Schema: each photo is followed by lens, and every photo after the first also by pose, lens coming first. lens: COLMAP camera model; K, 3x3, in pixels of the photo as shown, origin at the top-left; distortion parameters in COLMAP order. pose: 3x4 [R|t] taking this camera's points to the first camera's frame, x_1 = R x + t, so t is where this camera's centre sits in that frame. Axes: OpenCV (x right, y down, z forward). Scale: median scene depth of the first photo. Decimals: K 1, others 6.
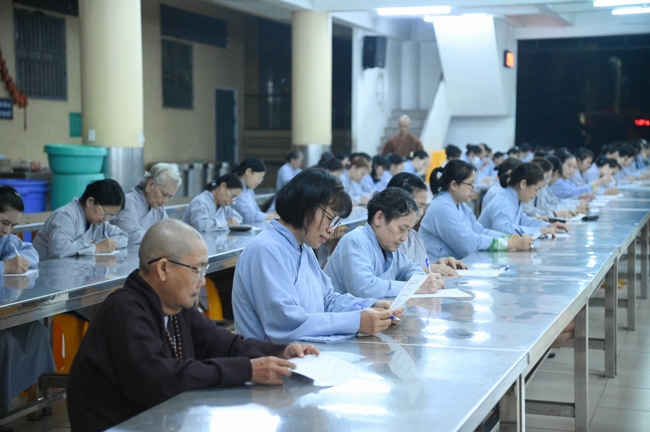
lens RADIAL K [[1297.5, 0, 325.8], [0, 1297.5, 215.7], [0, 0, 1]] dist [0.415807, 0.000000]
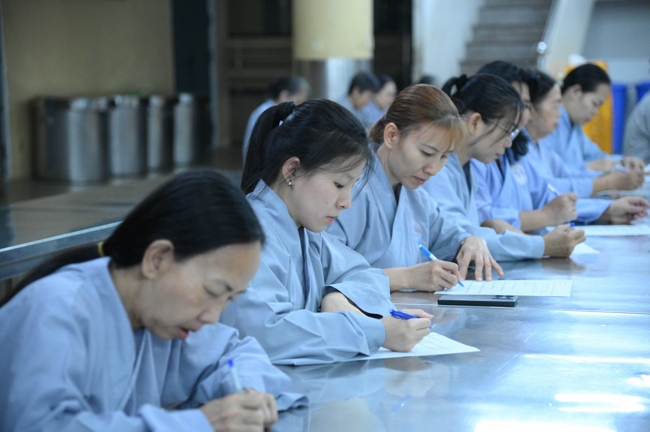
lens RADIAL K [[1665.7, 0, 330.9], [0, 1665.7, 221.3], [0, 0, 1]] dist [0.870674, 0.000000]
pose [[0.999532, -0.013976, -0.027207, 0.003943], [0.015046, 0.999105, 0.039535, -0.015351], [0.026630, -0.039926, 0.998848, 0.304274]]
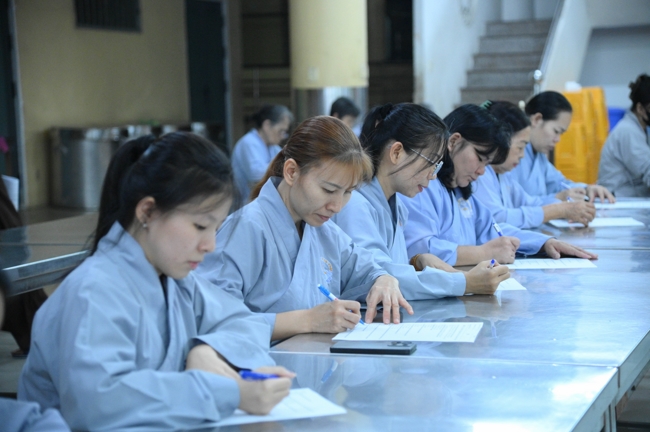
lens RADIAL K [[1574.7, 0, 318.6], [0, 1574.7, 212.1], [0, 0, 1]] dist [0.873698, 0.000000]
pose [[0.998398, -0.023013, -0.051696, 0.013113], [0.024133, 0.999485, 0.021142, -0.016067], [0.051183, -0.022356, 0.998439, 0.319290]]
